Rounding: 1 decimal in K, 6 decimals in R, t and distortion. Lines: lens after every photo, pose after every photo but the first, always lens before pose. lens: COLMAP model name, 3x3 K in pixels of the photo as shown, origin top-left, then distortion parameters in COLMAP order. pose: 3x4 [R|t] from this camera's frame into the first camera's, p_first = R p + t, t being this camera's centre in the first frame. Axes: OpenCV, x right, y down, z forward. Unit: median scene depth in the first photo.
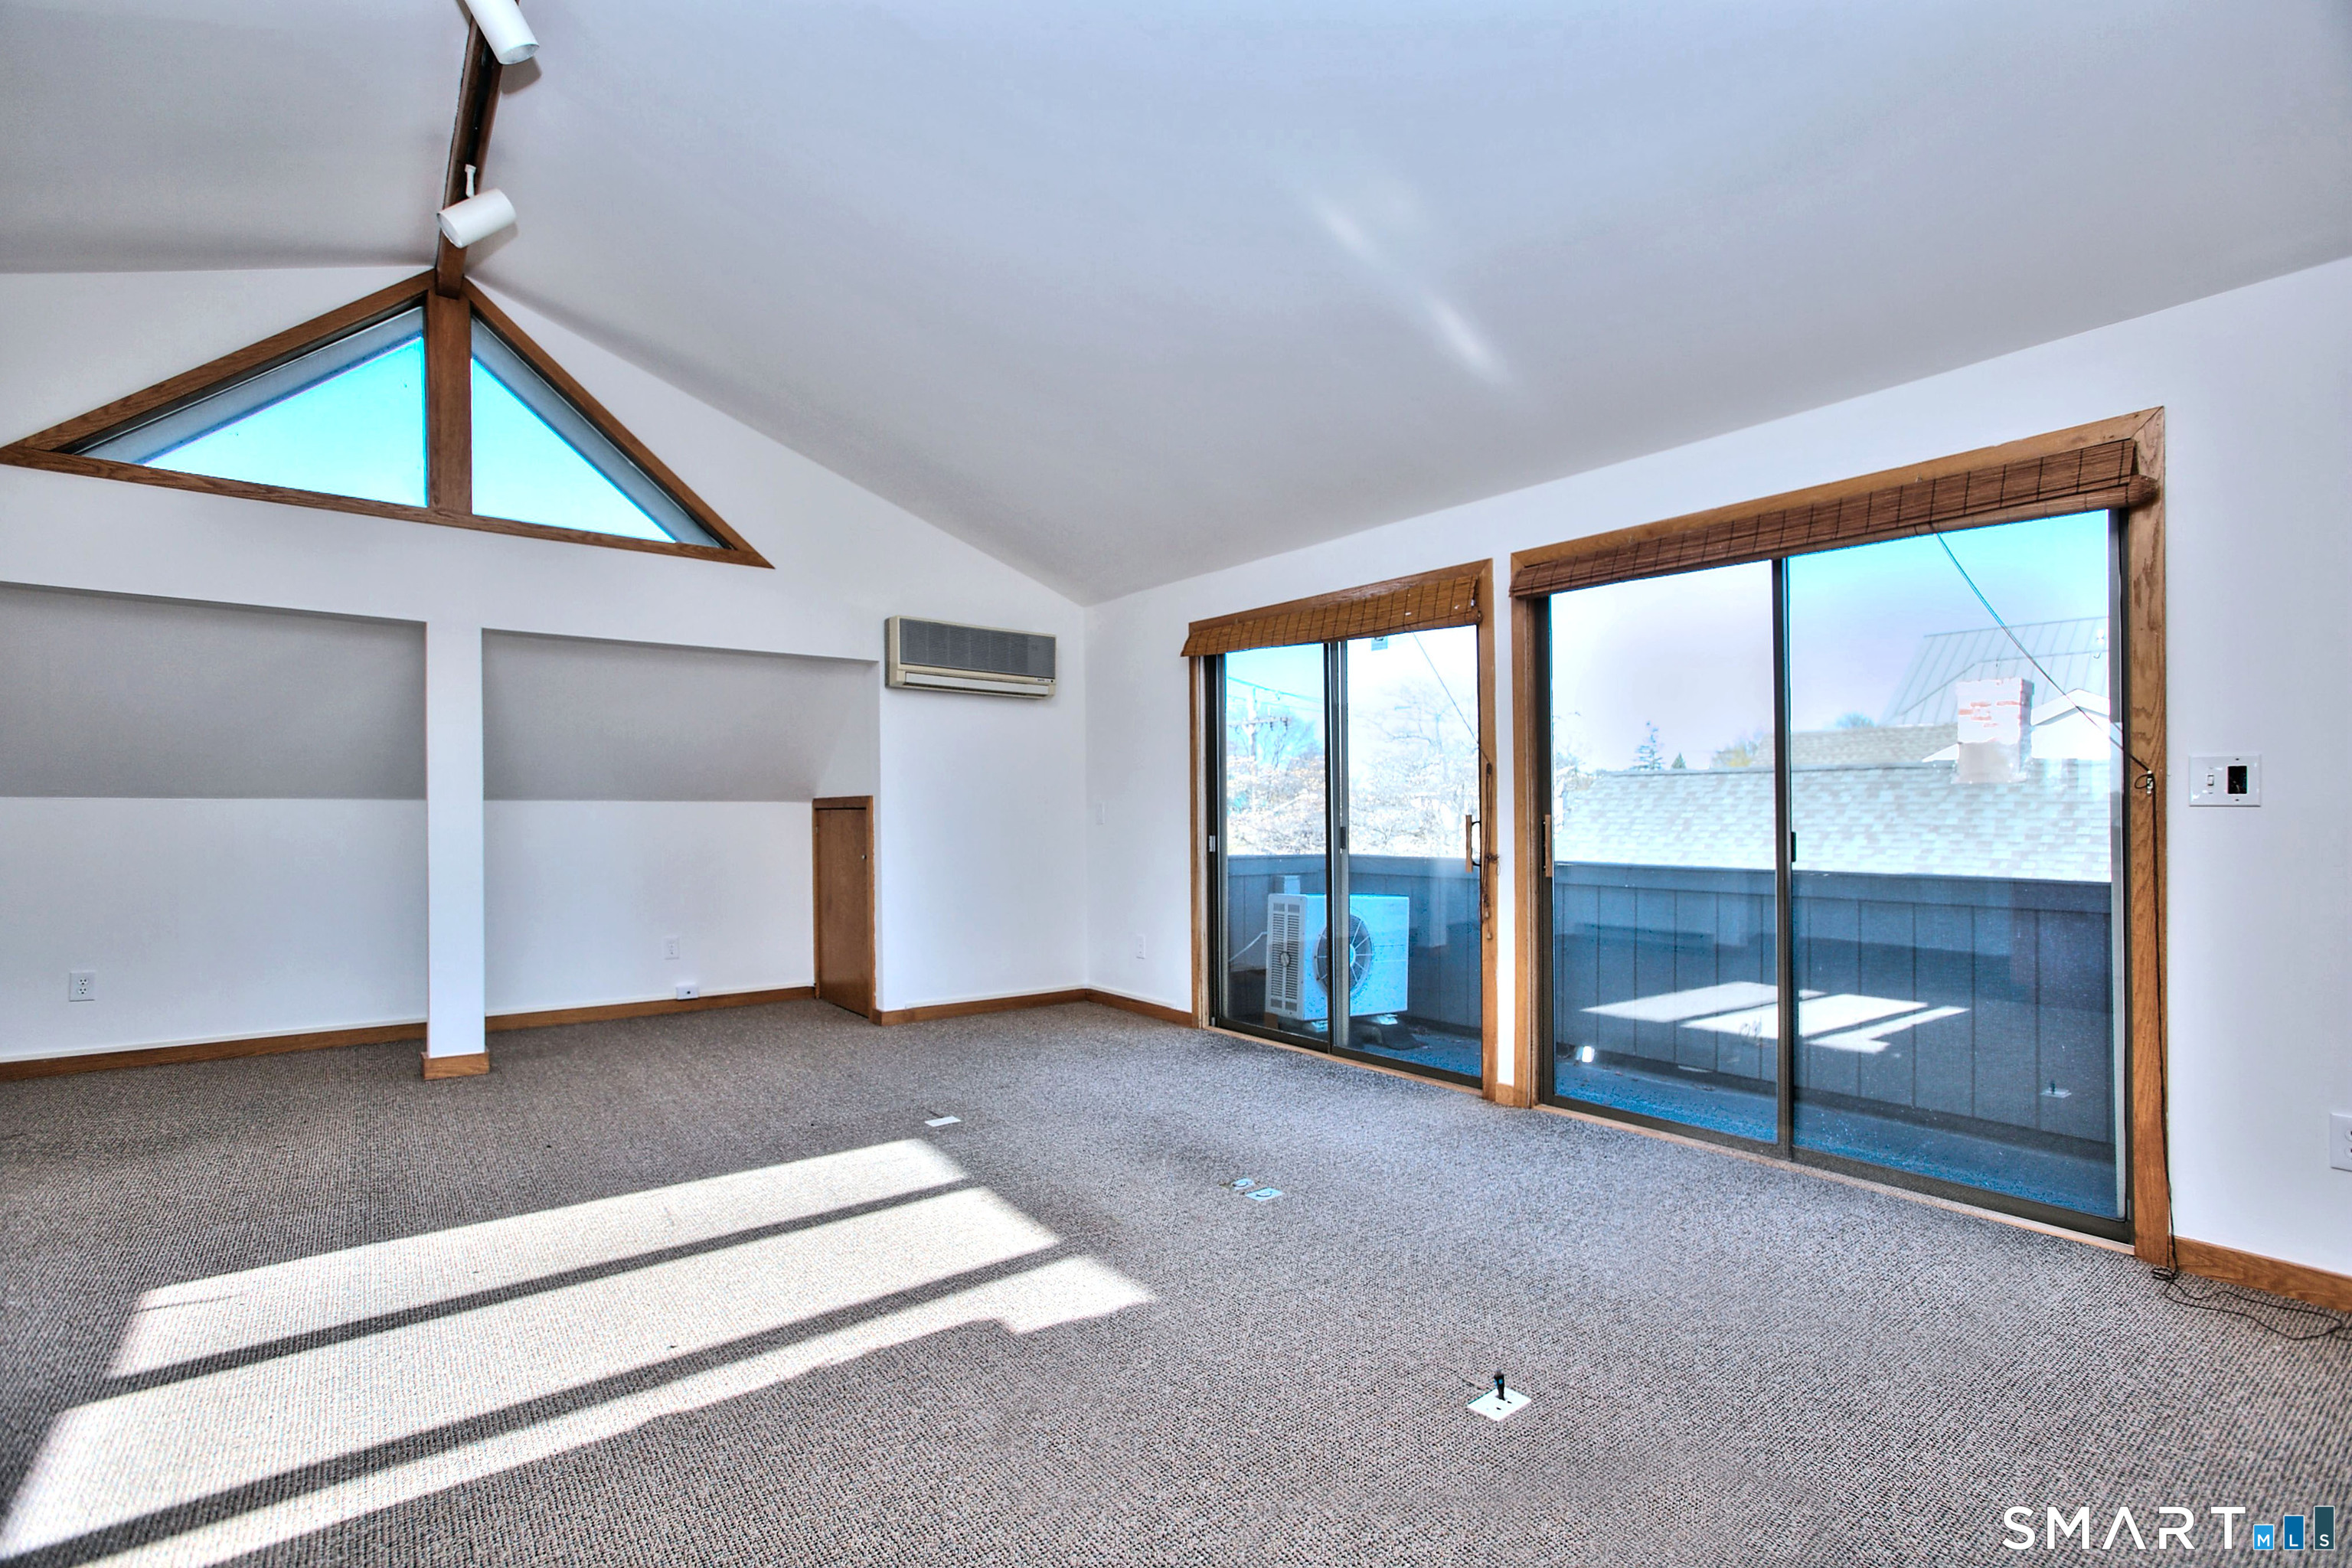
lens RADIAL K [[1128.4, 0, 1182.4], [0, 1128.4, 817.6], [0, 0, 1]] dist [-0.000600, -0.000027]
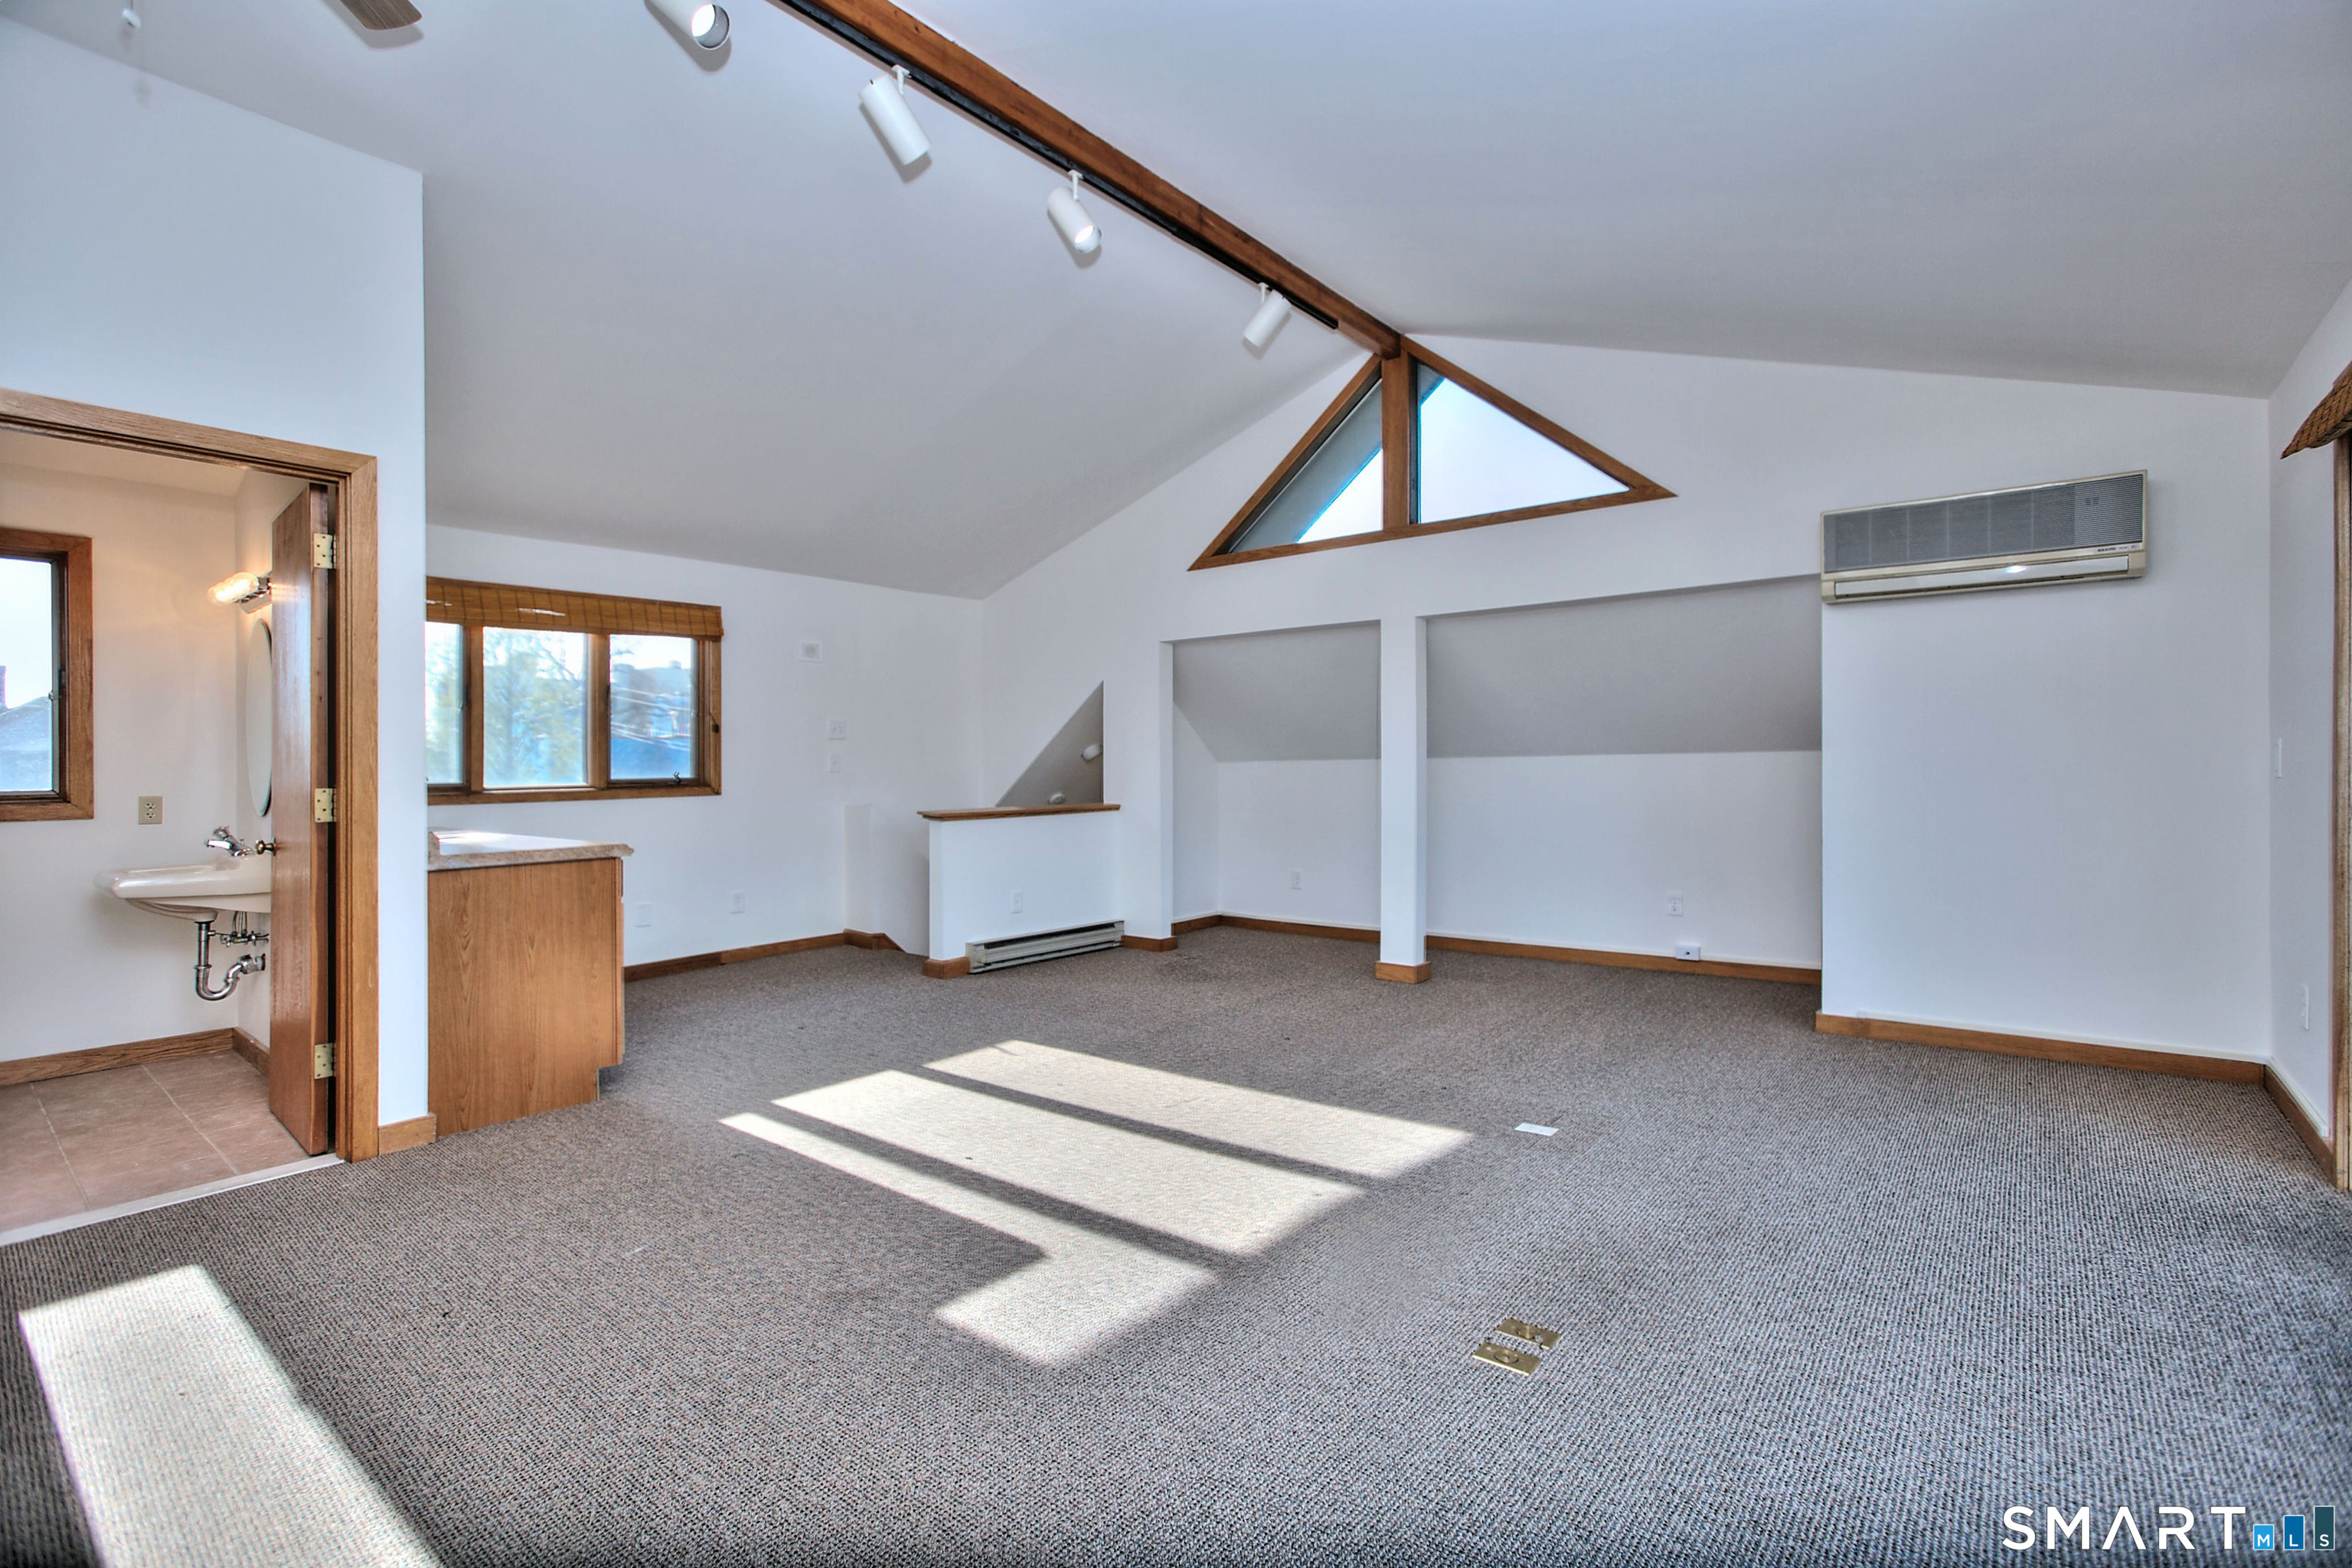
lens RADIAL K [[1083.6, 0, 1180.7], [0, 1083.6, 753.2], [0, 0, 1]] dist [-0.053222, 0.022791]
pose [[0.210727, -0.021316, -0.977313, 0.461818], [0.006383, 0.999771, -0.020430, 0.002074], [0.977524, -0.001933, 0.210814, 0.507155]]
